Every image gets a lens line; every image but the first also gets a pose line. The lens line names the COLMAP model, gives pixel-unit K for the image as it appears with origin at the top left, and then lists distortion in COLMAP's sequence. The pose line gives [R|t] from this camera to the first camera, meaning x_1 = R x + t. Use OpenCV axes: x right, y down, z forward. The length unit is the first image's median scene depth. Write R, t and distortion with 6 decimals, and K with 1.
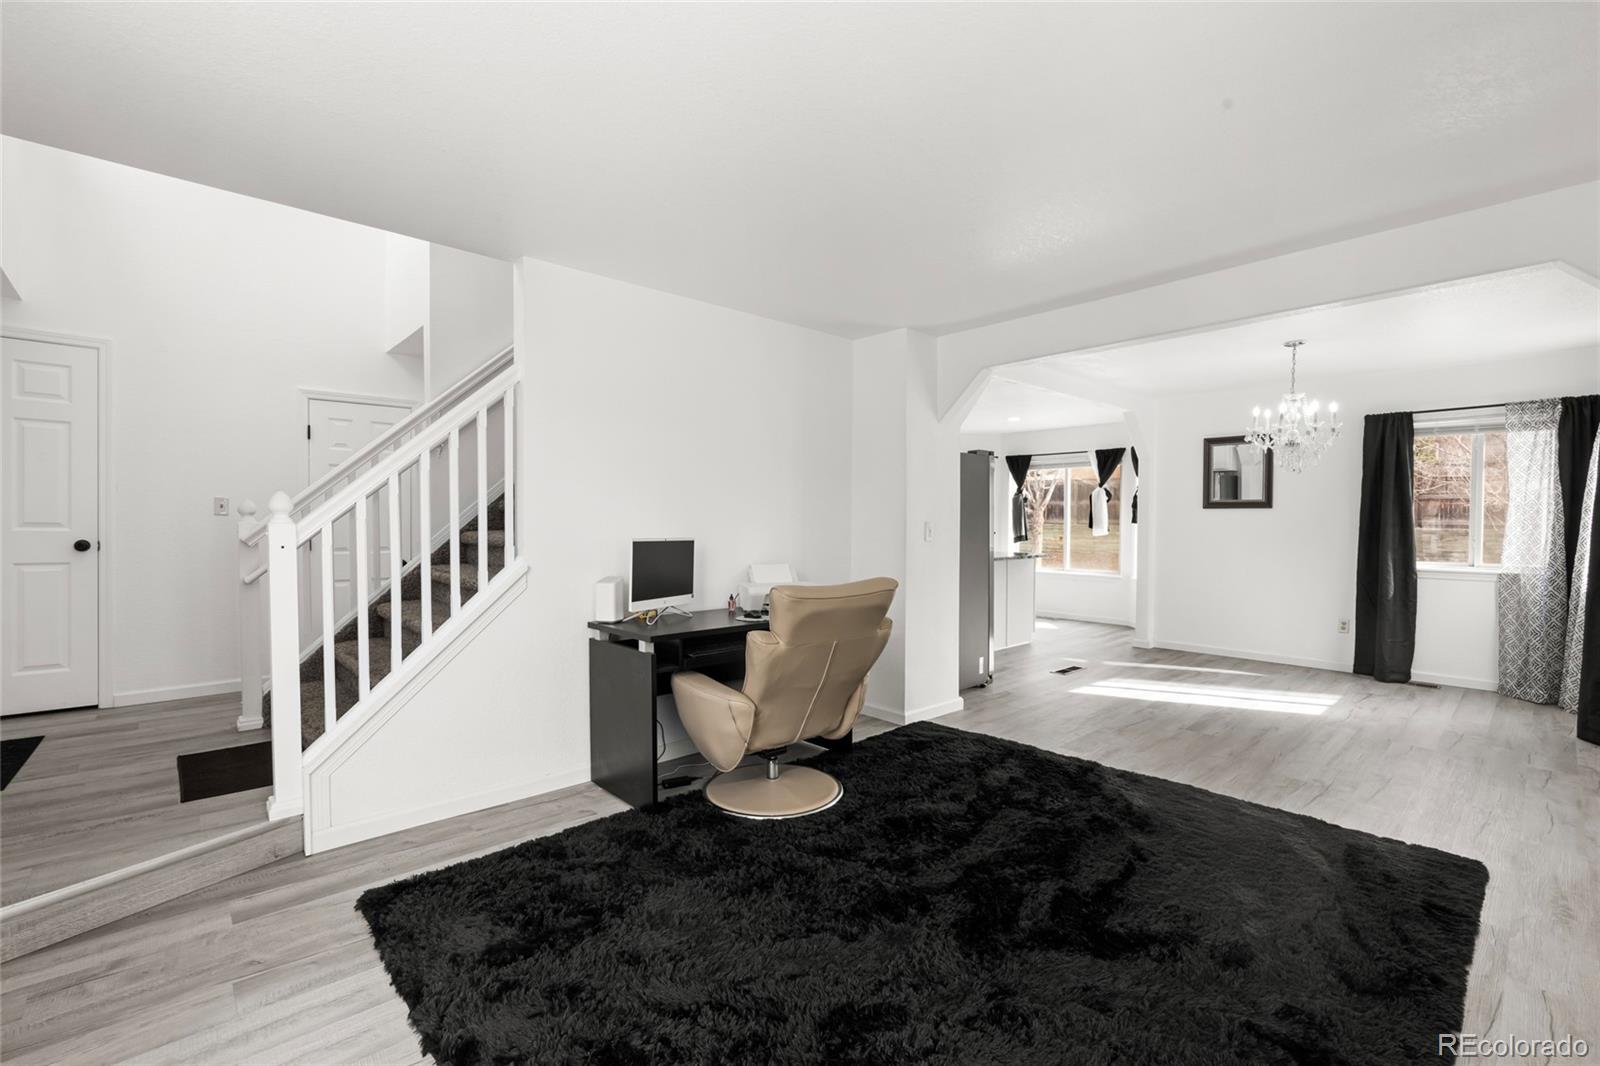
lens RADIAL K [[696.7, 0, 800.0], [0, 696.7, 533.0], [0, 0, 1]] dist [-0.002778, -0.000499]
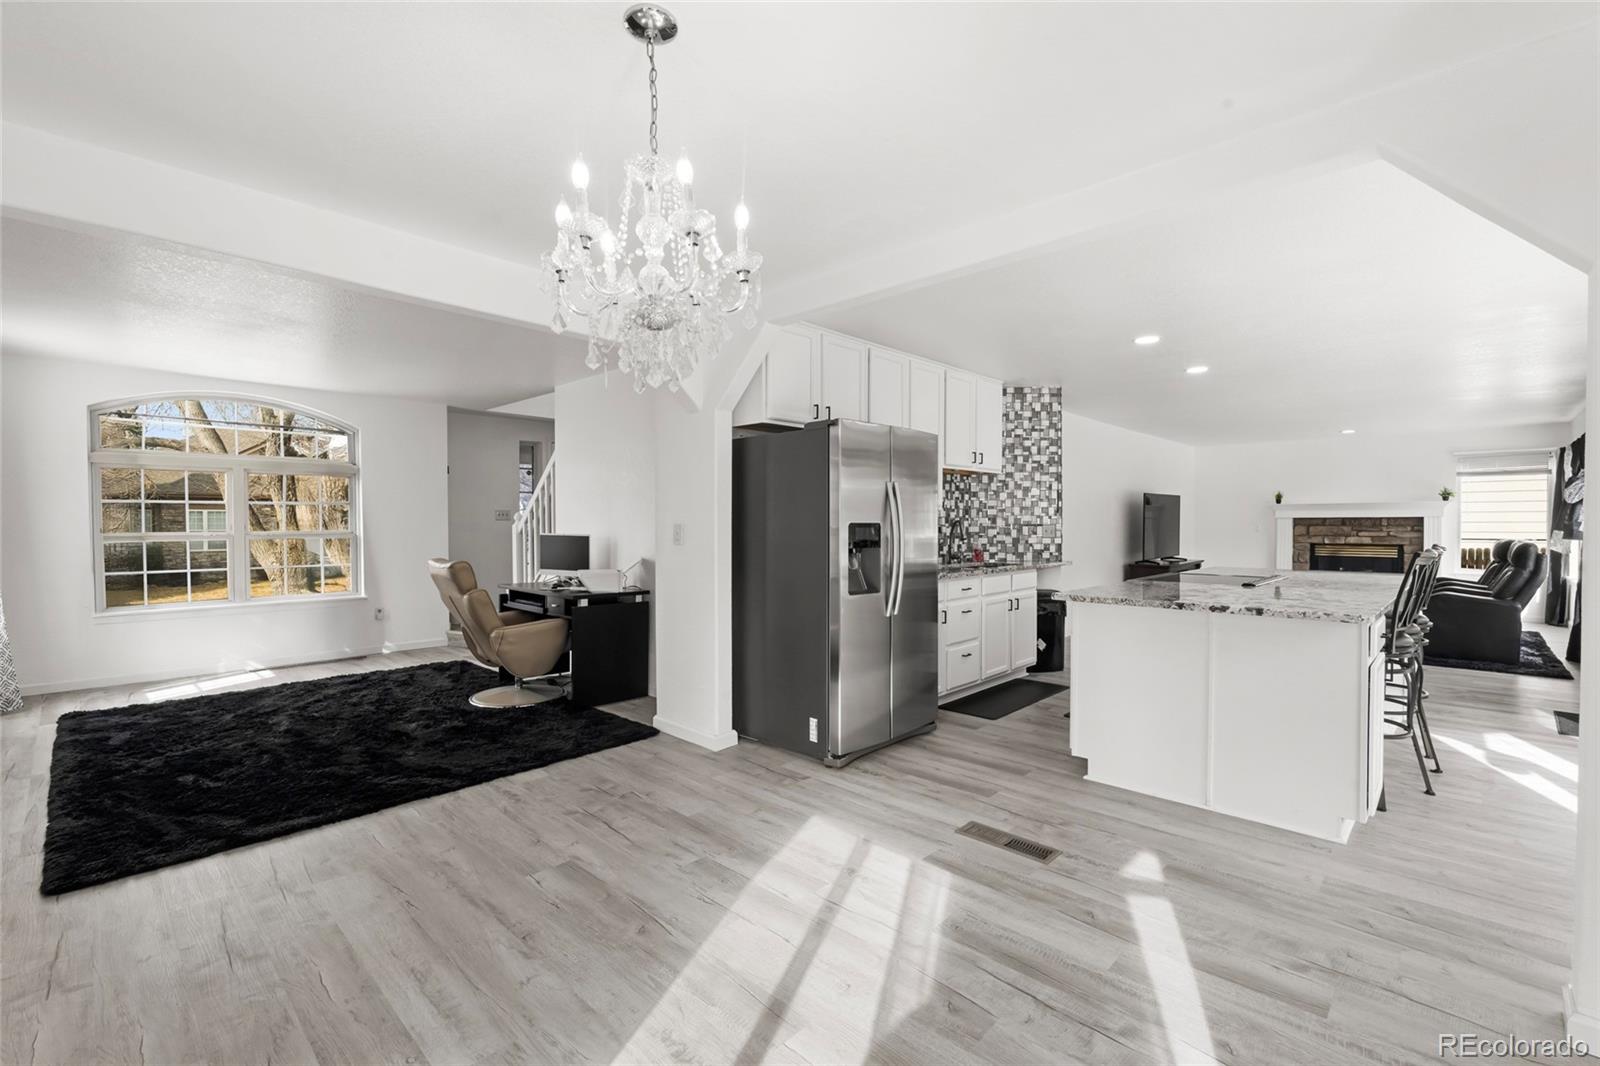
lens RADIAL K [[696.7, 0, 800.0], [0, 696.7, 533.0], [0, 0, 1]] dist [-0.002778, -0.000499]
pose [[0.063528, 0.011181, -0.997917, 1.386626], [-0.020624, 0.999738, 0.009889, -0.018556], [0.997767, 0.019953, 0.063742, 1.366579]]
